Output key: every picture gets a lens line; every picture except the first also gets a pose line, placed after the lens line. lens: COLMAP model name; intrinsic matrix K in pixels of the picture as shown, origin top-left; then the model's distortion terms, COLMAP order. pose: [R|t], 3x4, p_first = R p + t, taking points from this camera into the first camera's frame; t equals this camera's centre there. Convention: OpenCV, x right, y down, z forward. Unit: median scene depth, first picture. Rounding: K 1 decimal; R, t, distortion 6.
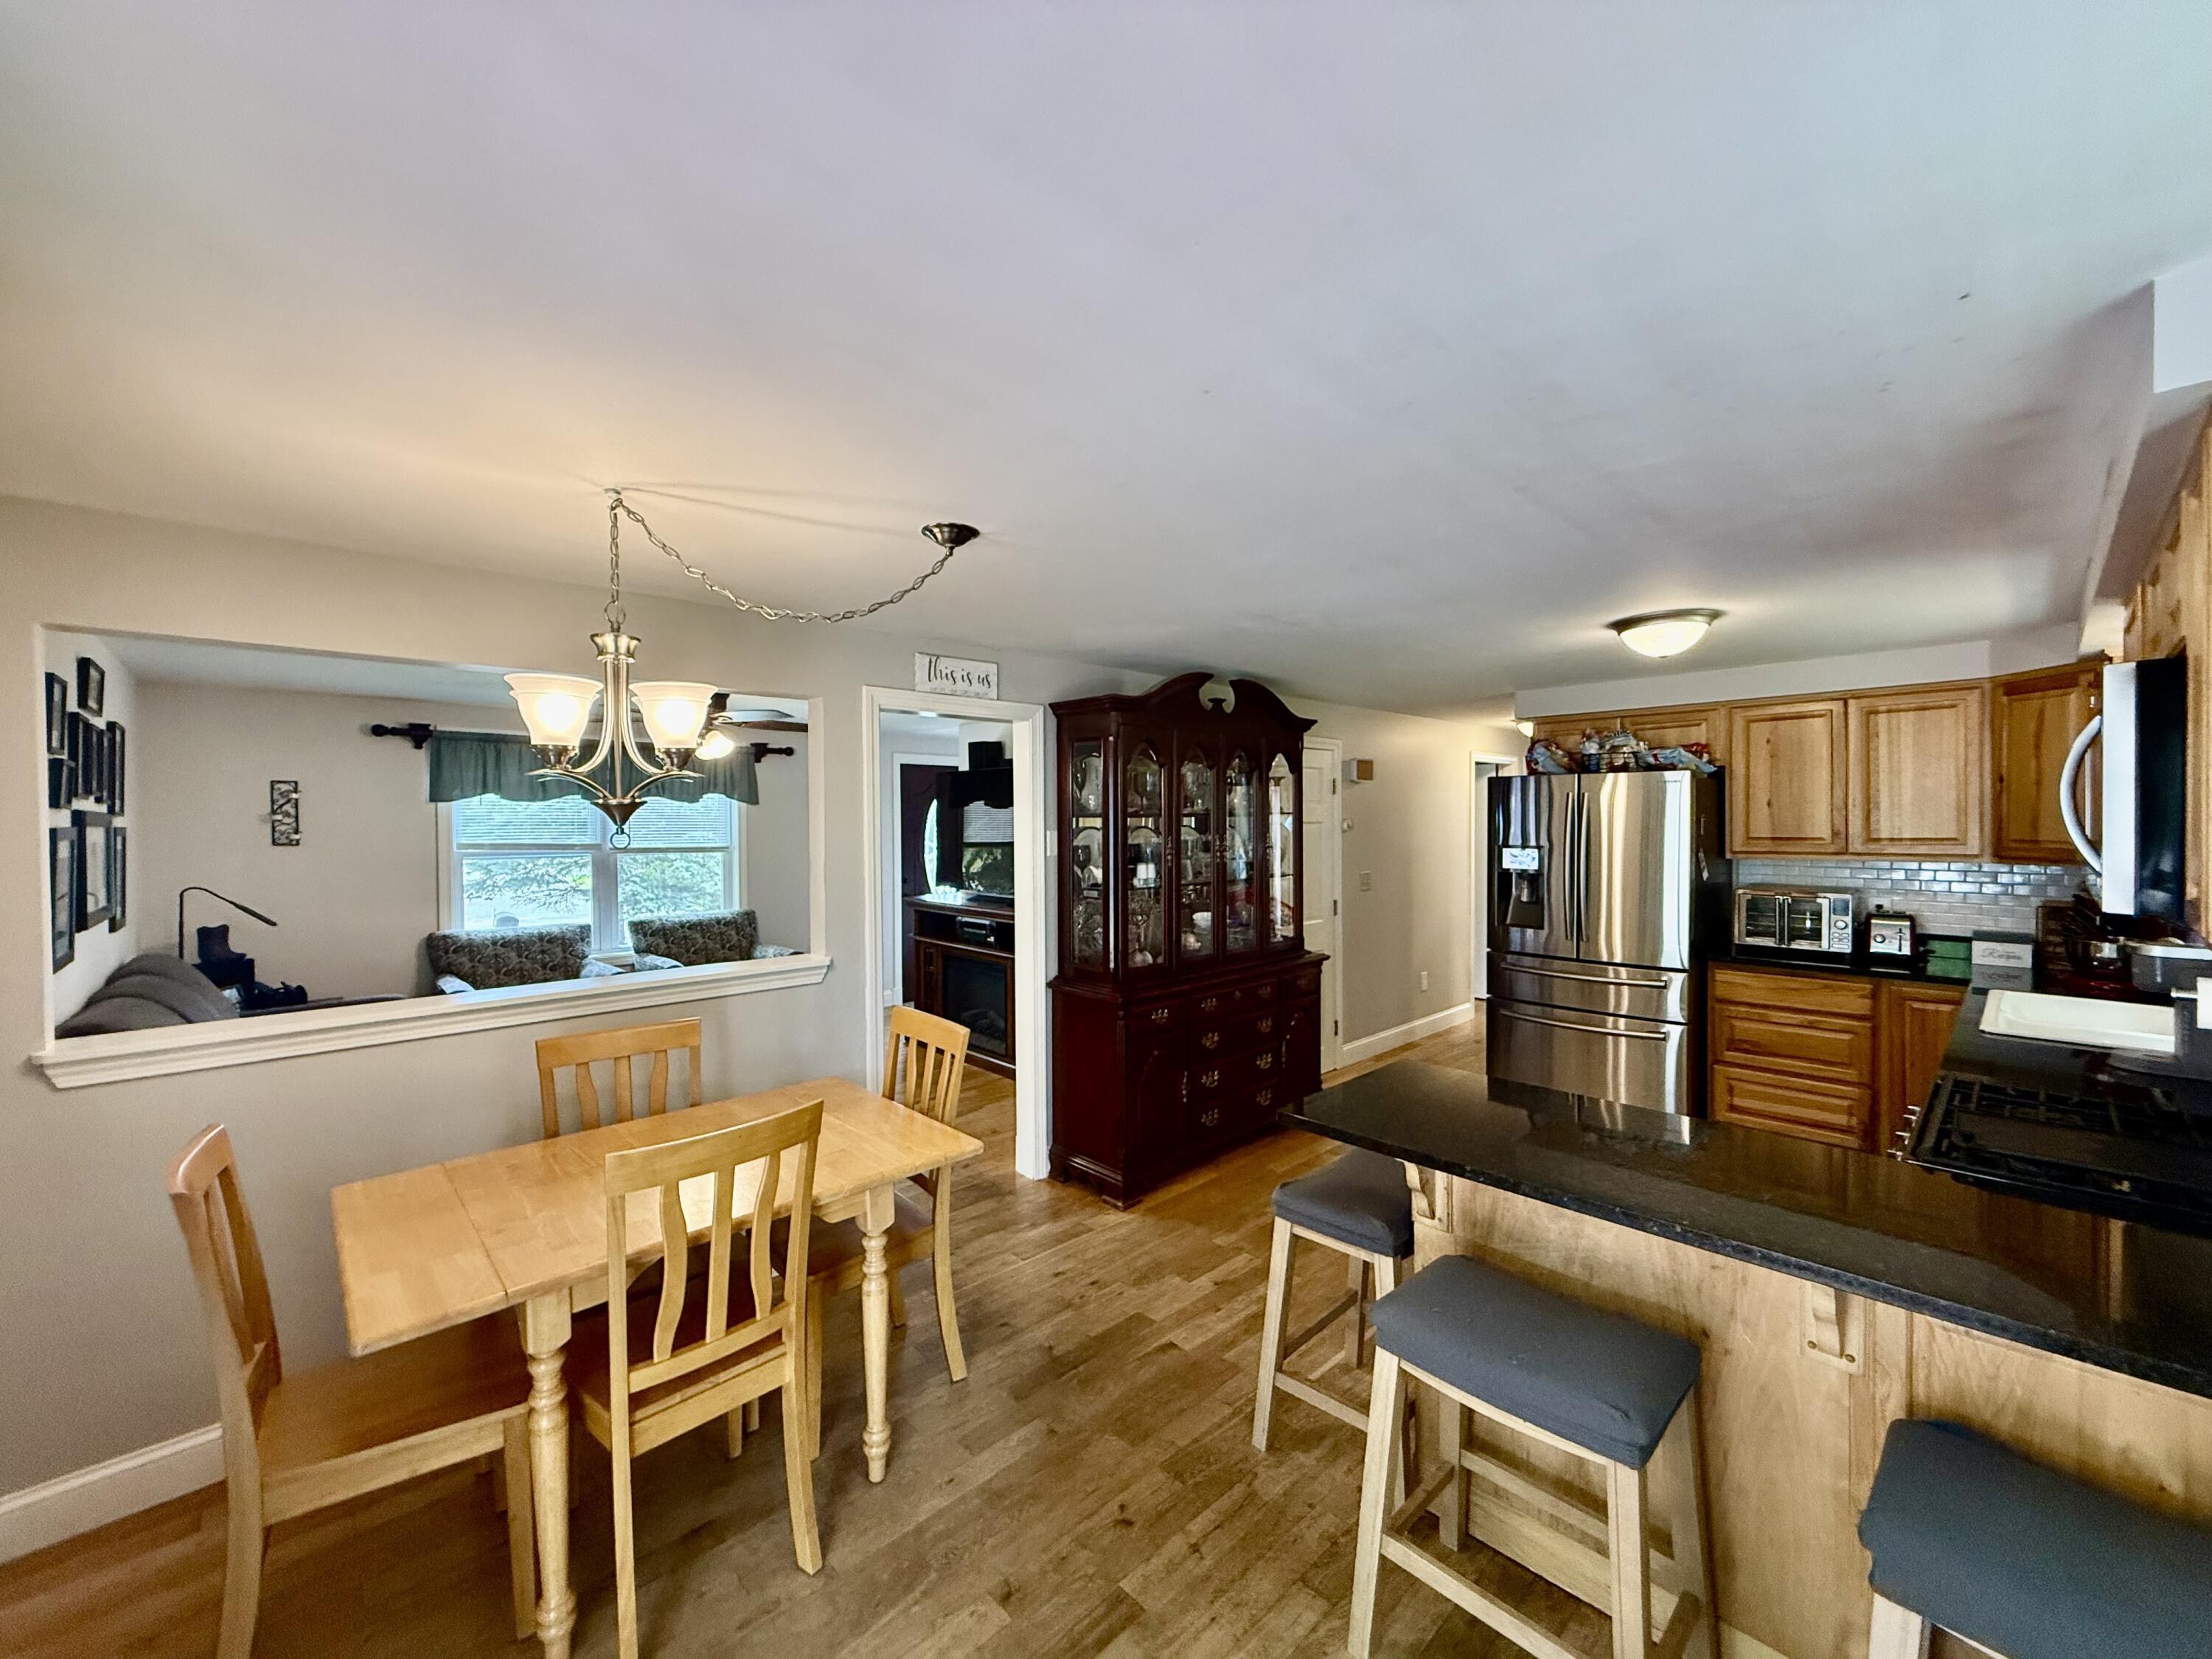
lens RADIAL K [[878.5, 0, 1091.8], [0, 878.5, 840.4], [0, 0, 1]] dist [-0.000235, -0.000213]
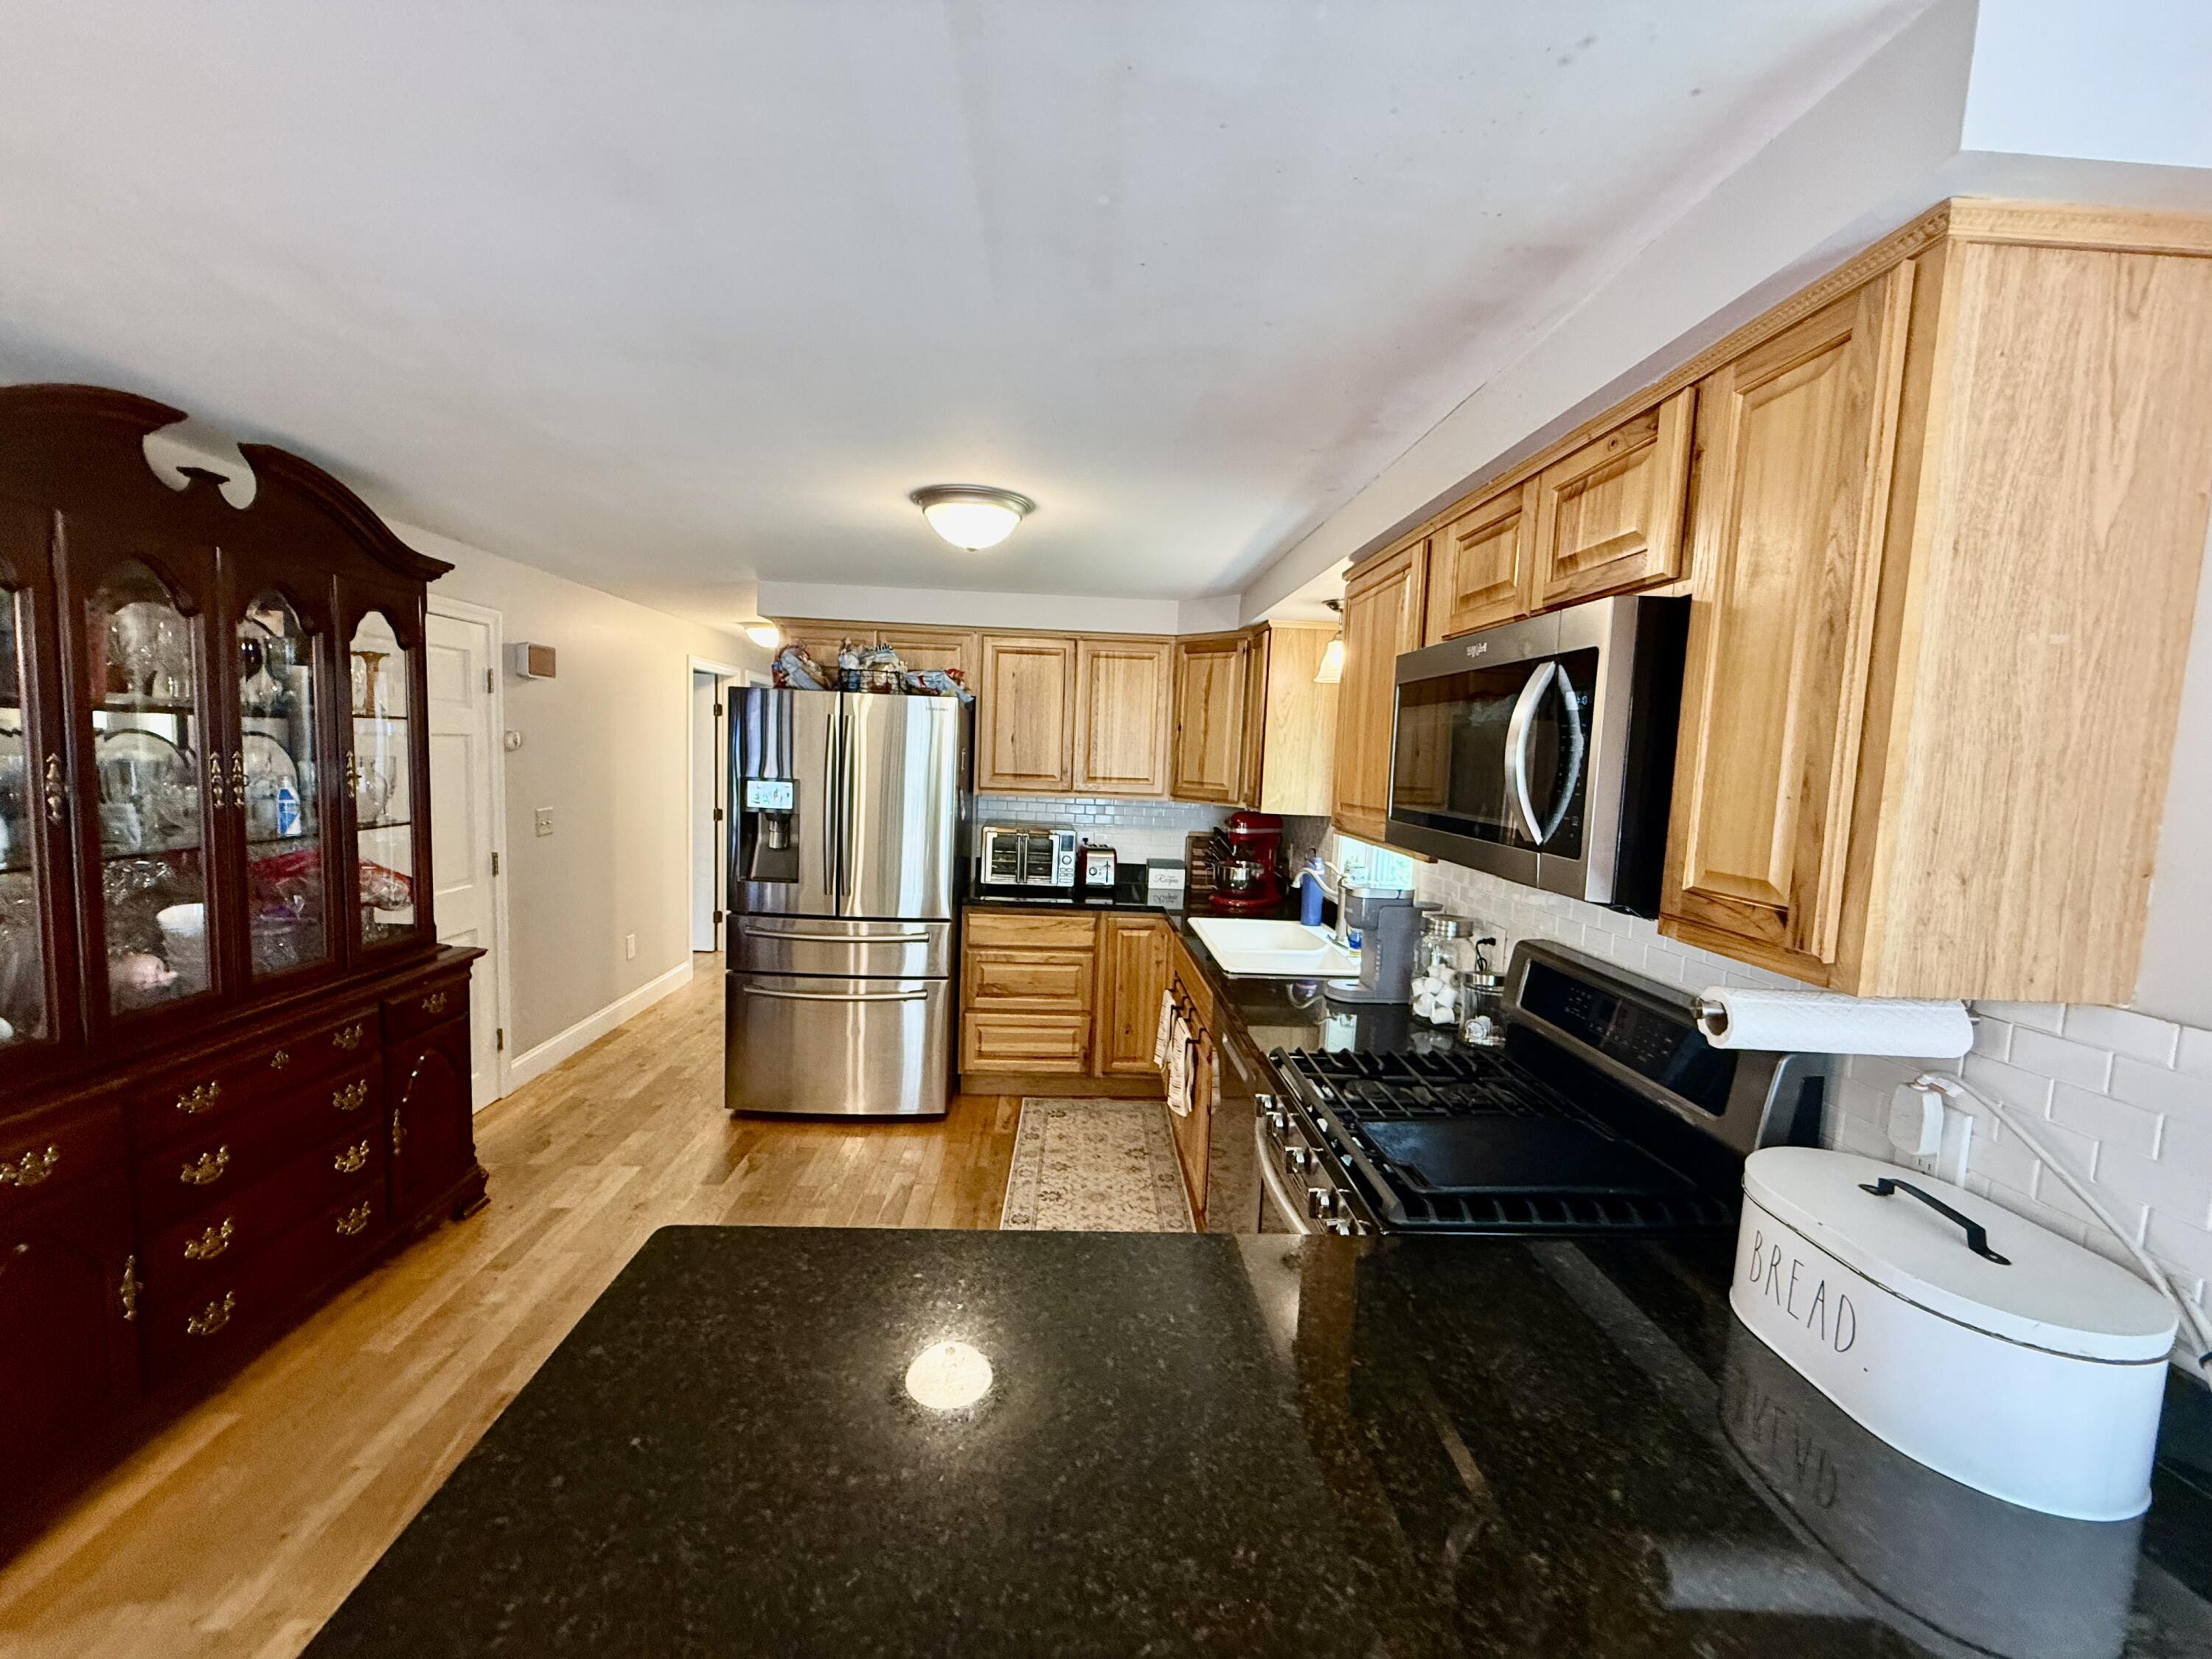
lens RADIAL K [[890.0, 0, 1106.0], [0, 890.0, 829.5], [0, 0, 1]] dist [0.000613, -0.000263]
pose [[0.644110, -0.033166, 0.764213, 0.079528], [-0.027382, 0.997420, 0.066365, -0.009953], [-0.764442, -0.063673, 0.641540, 0.280931]]
